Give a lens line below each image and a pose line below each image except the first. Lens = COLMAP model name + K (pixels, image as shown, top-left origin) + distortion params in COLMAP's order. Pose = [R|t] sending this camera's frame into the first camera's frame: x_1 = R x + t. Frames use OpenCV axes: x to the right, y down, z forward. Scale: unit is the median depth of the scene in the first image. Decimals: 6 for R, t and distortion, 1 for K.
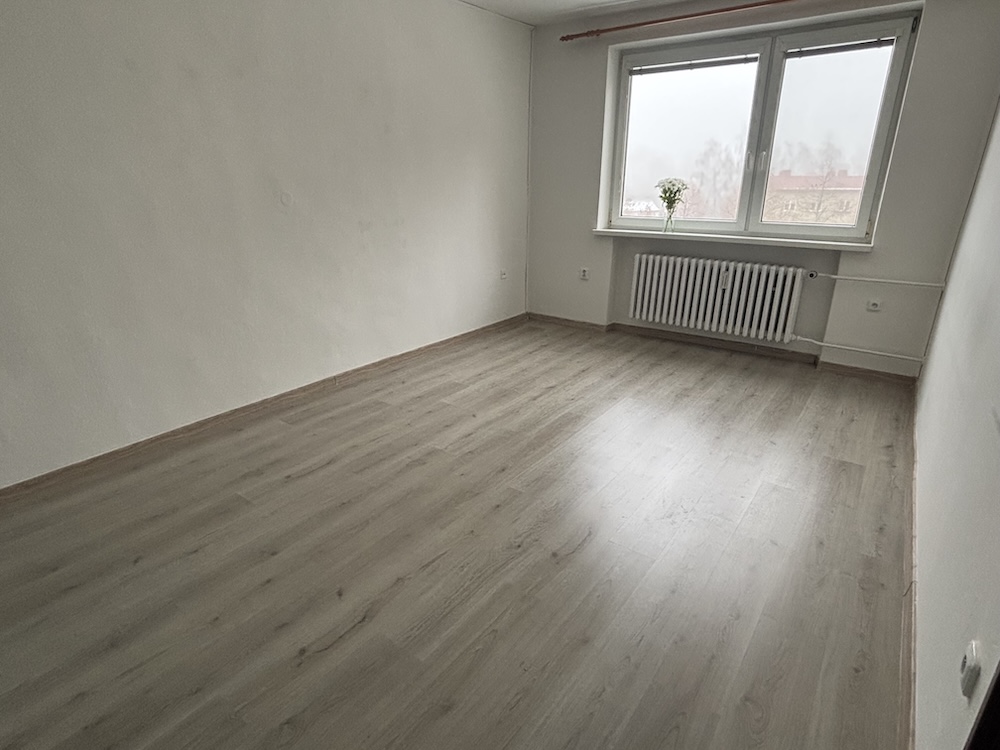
lens RADIAL K [[535.2, 0, 492.6], [0, 535.2, 369.8], [0, 0, 1]] dist [-0.003054, -0.004774]
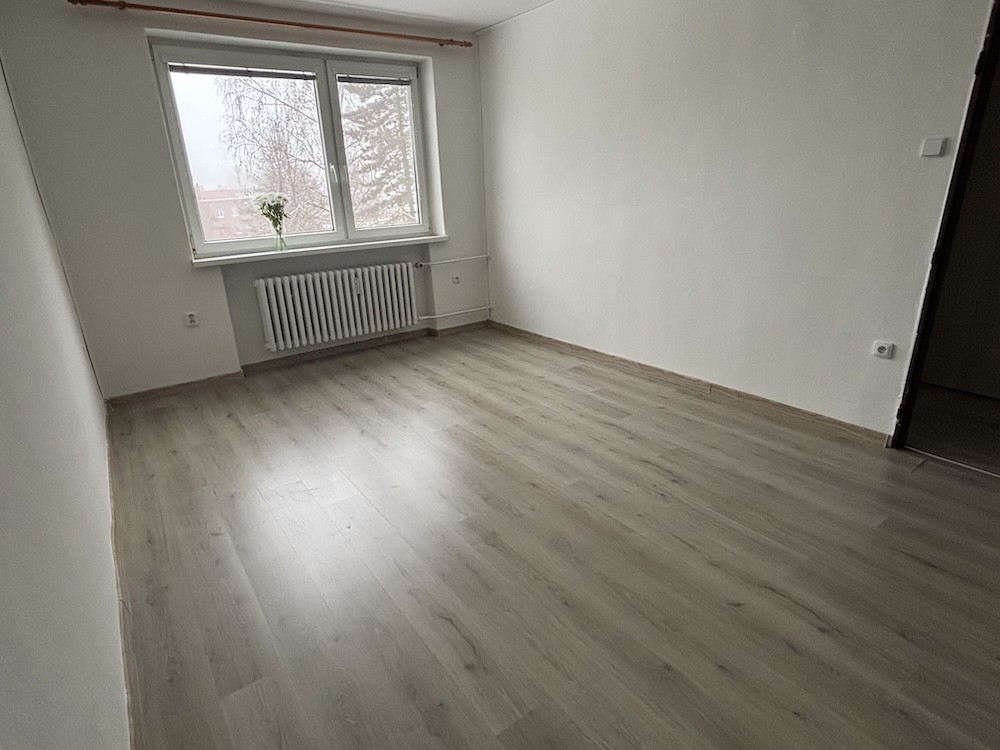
lens RADIAL K [[535.2, 0, 499.5], [0, 535.2, 370.1], [0, 0, 1]] dist [-0.003054, -0.004774]
pose [[0.305068, -0.325861, 0.894845, -0.496037], [0.355815, 0.910590, 0.210291, -0.141376], [-0.883362, 0.254246, 0.393738, 0.387395]]
